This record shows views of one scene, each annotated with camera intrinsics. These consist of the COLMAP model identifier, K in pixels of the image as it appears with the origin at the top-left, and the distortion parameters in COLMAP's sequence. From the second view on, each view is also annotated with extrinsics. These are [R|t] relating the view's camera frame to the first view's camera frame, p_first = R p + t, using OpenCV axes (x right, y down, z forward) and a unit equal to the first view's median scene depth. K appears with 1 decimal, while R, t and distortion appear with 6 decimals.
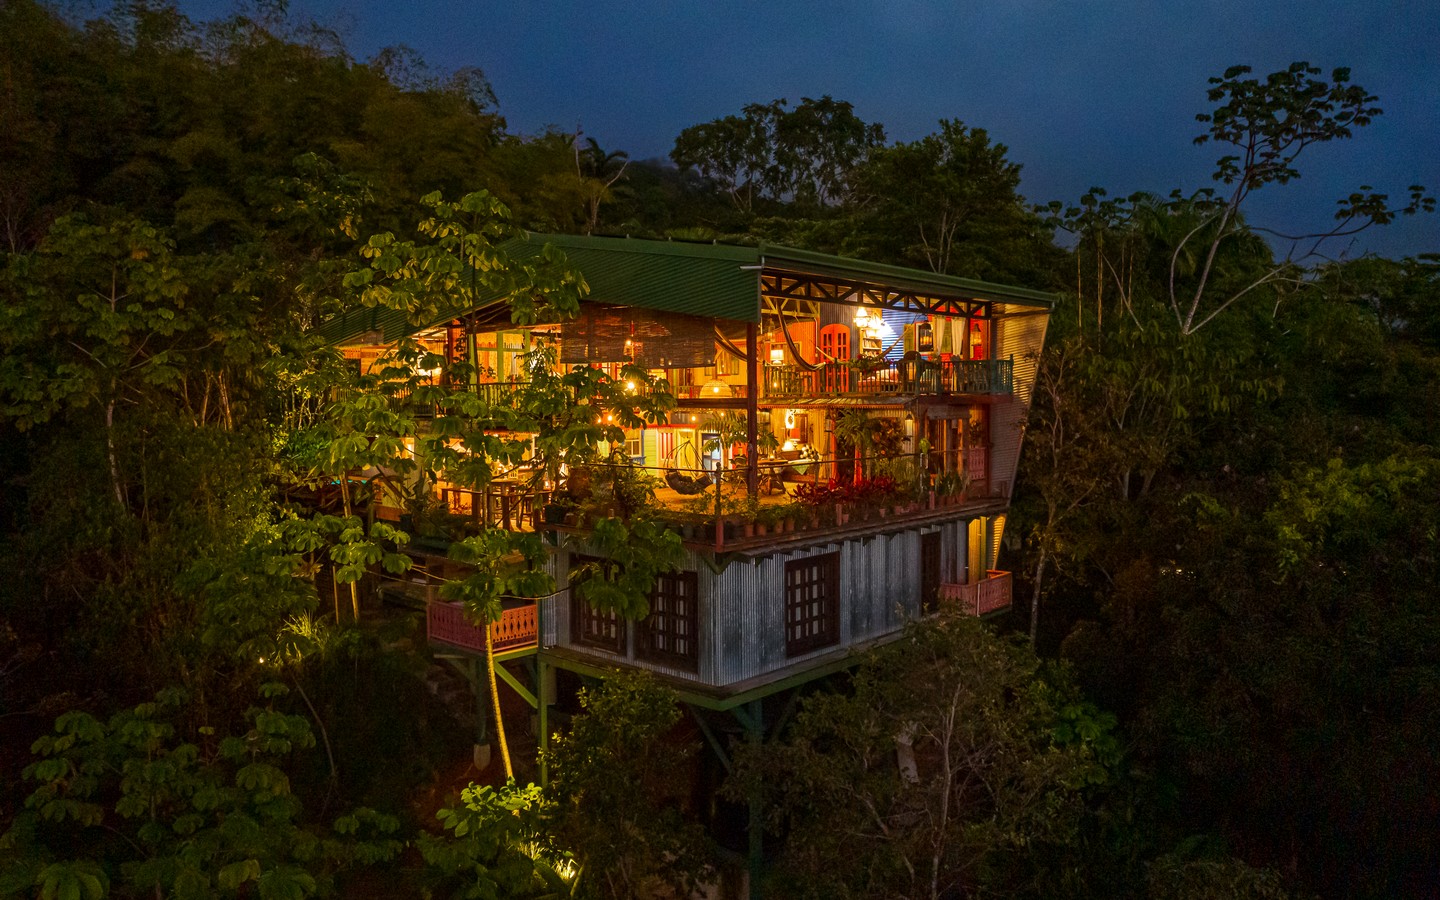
lens RADIAL K [[977.5, 0, 720.0], [0, 977.5, 450.0], [0, 0, 1]] dist [-0.039493, -0.003792]
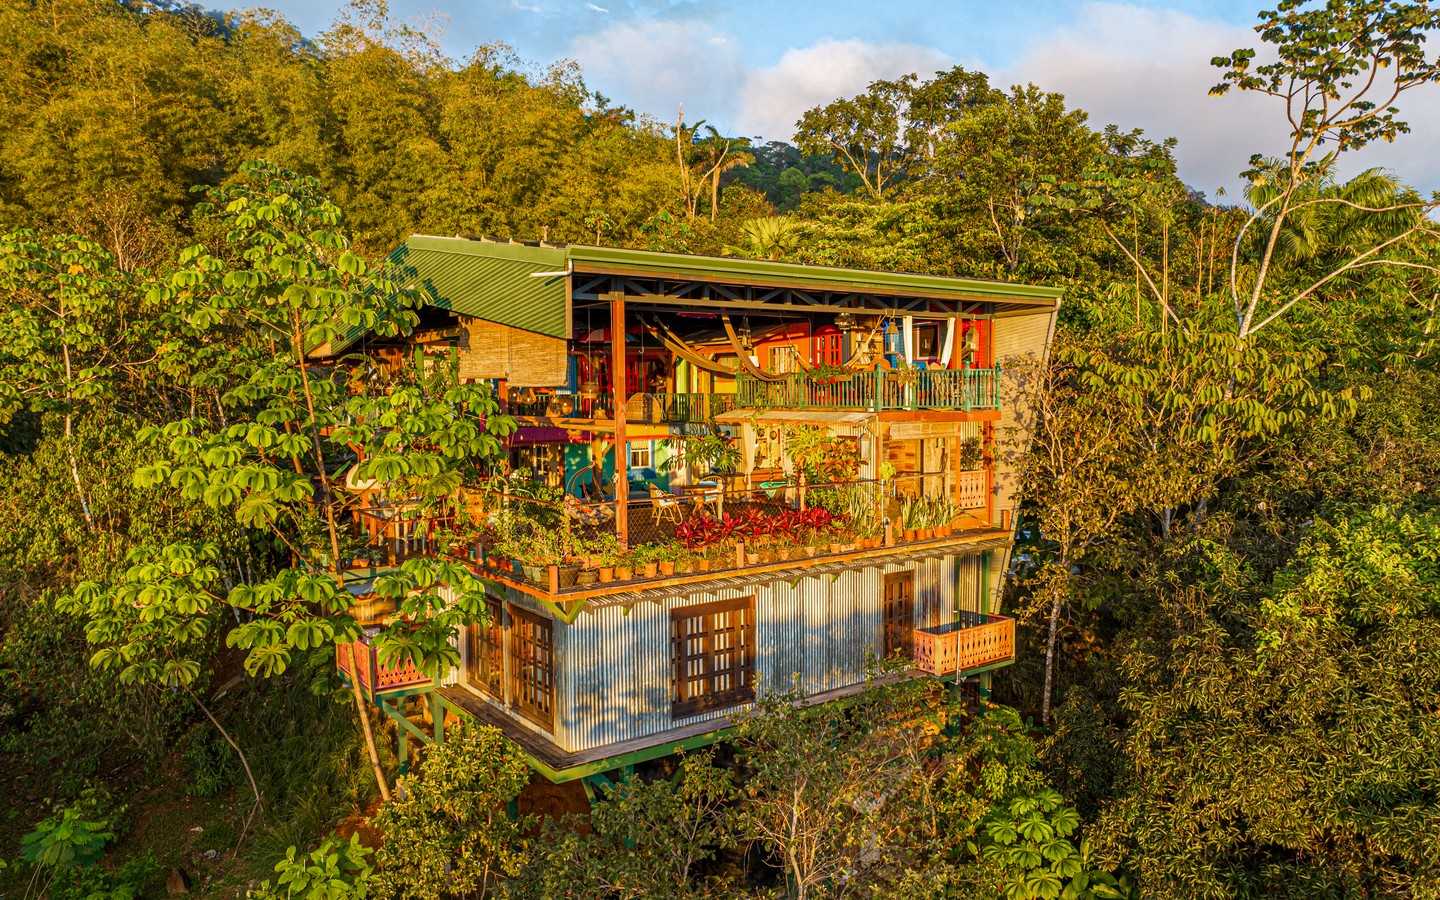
lens RADIAL K [[988.5, 0, 720.0], [0, 988.5, 450.0], [0, 0, 1]] dist [-0.040456, 0.004086]
pose [[0.981035, 0.011047, -0.193515, 0.184930], [-0.009106, 0.999899, 0.010920, -0.024107], [0.193616, -0.008951, 0.981036, 0.100738]]
